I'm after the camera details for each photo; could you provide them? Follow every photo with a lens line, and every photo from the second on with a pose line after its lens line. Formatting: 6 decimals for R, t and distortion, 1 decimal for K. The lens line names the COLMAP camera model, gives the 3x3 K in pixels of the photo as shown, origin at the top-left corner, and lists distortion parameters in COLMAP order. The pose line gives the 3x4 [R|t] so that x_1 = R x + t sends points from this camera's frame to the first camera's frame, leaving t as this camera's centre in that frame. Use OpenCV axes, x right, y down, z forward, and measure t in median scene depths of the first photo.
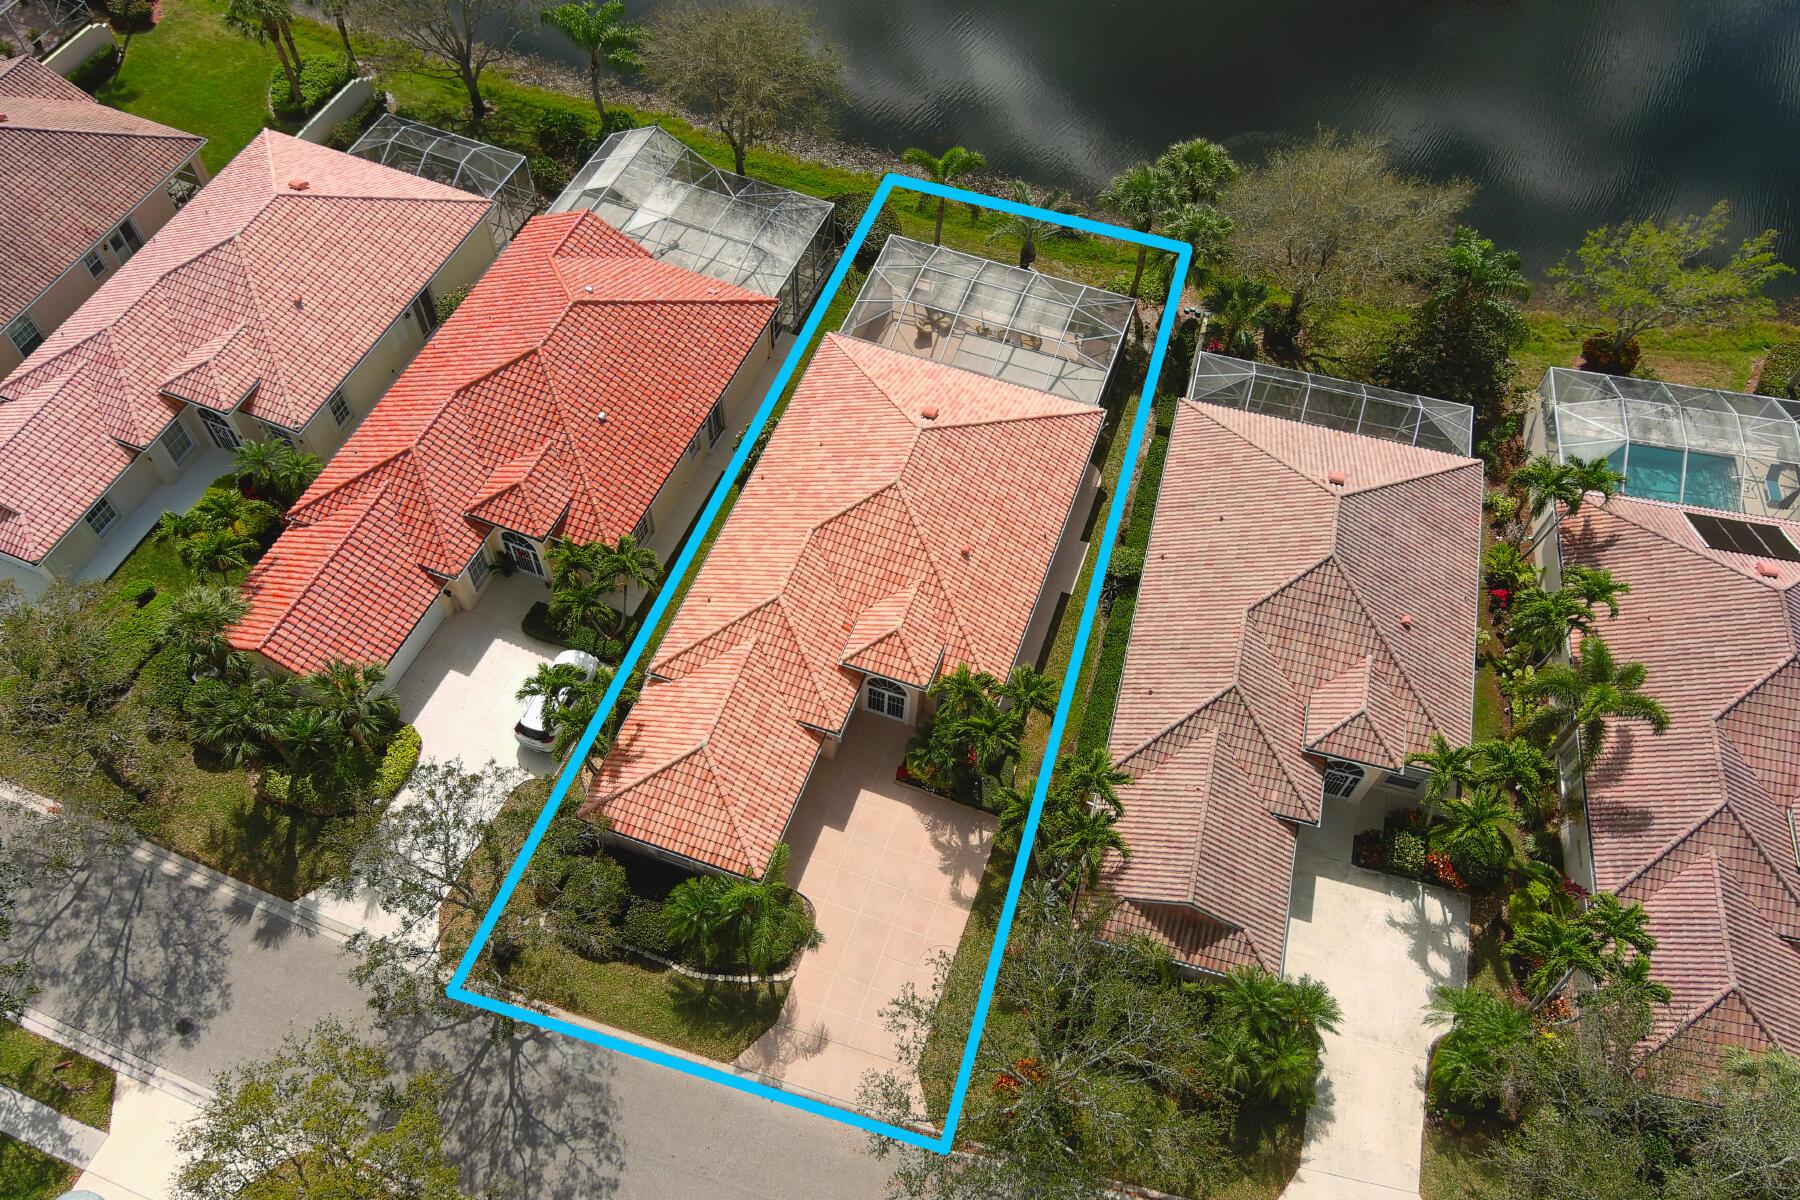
lens RADIAL K [[1441.8, 0, 900.0], [0, 1441.8, 600.0], [0, 0, 1]] dist [0.000435, -0.002385]
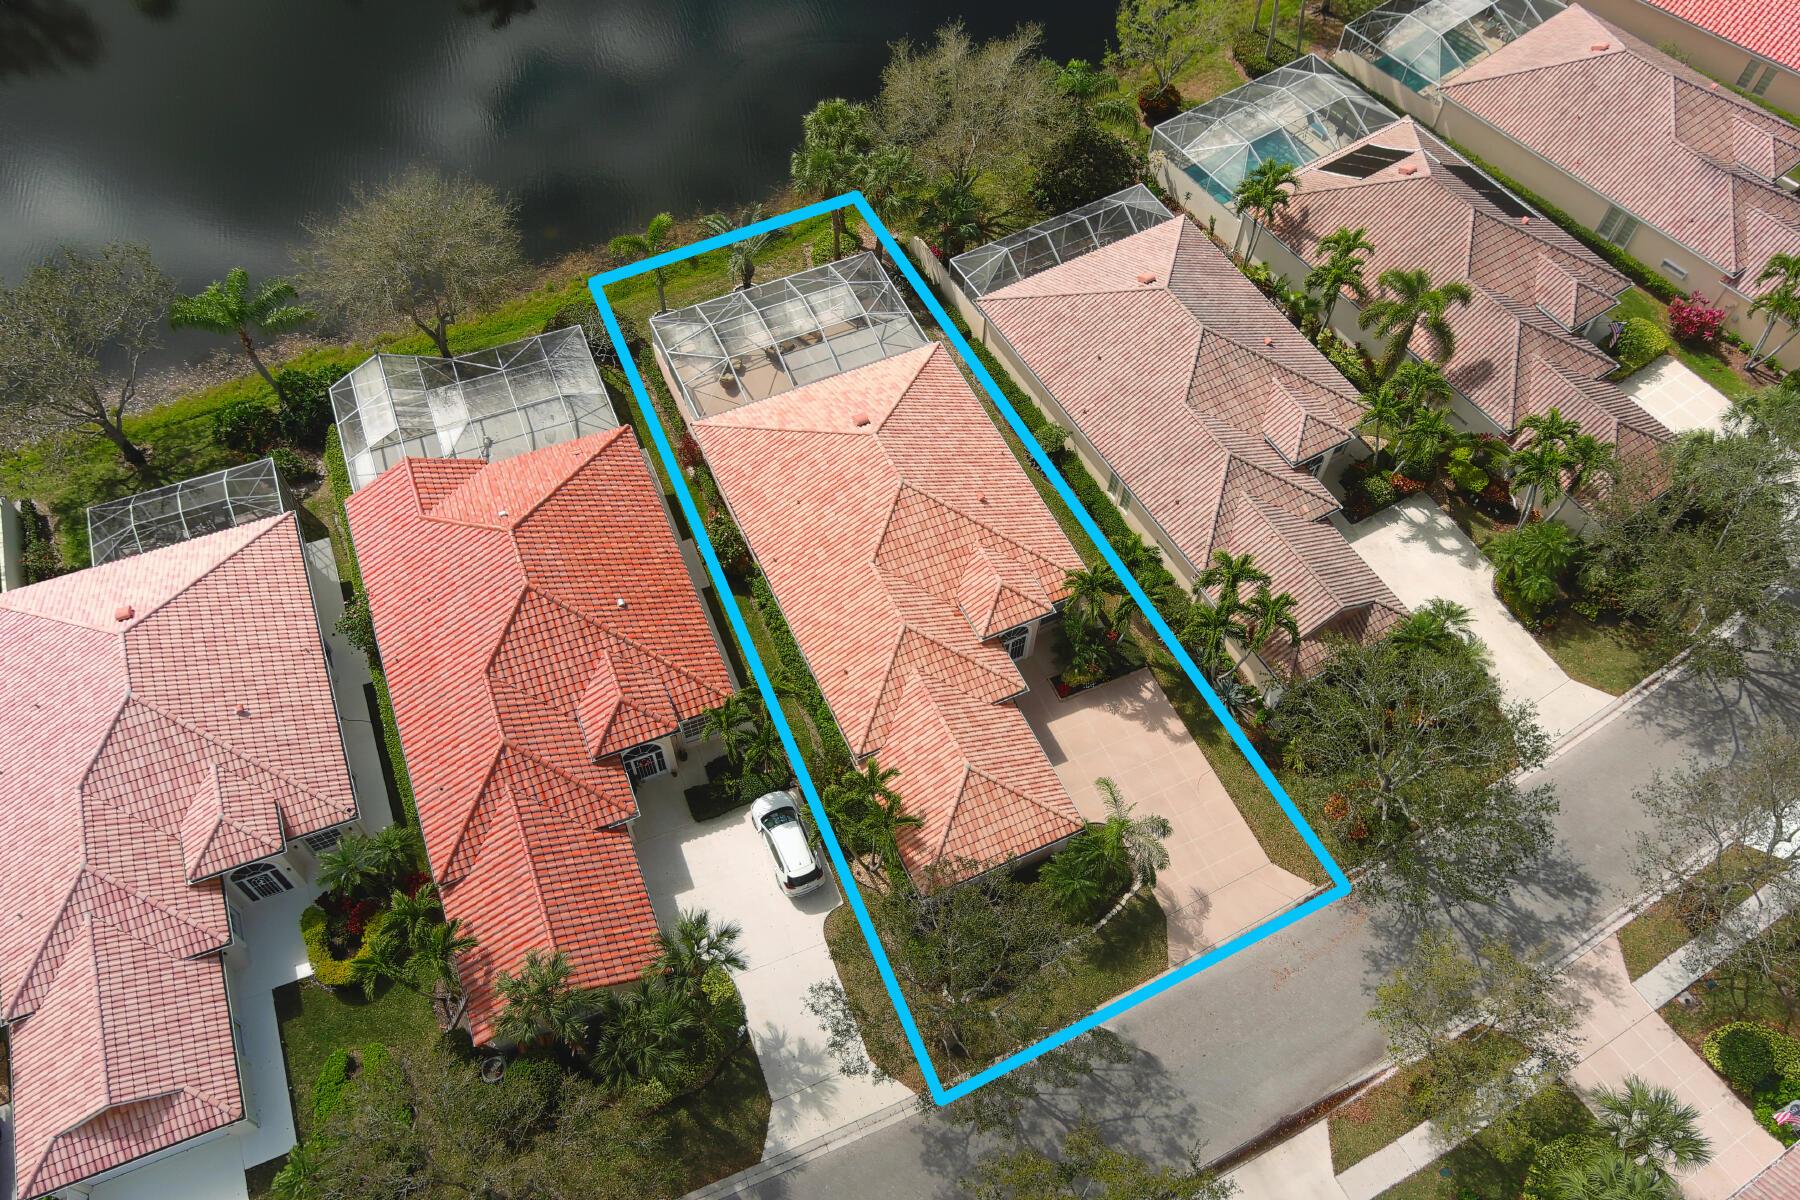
lens RADIAL K [[1441.8, 0, 900.0], [0, 1441.8, 600.0], [0, 0, 1]] dist [0.000435, -0.002385]
pose [[0.713377, -0.588318, 0.380755, -0.459032], [0.581846, 0.800072, 0.146080, -0.167021], [-0.390573, 0.117331, 0.913064, 0.023120]]
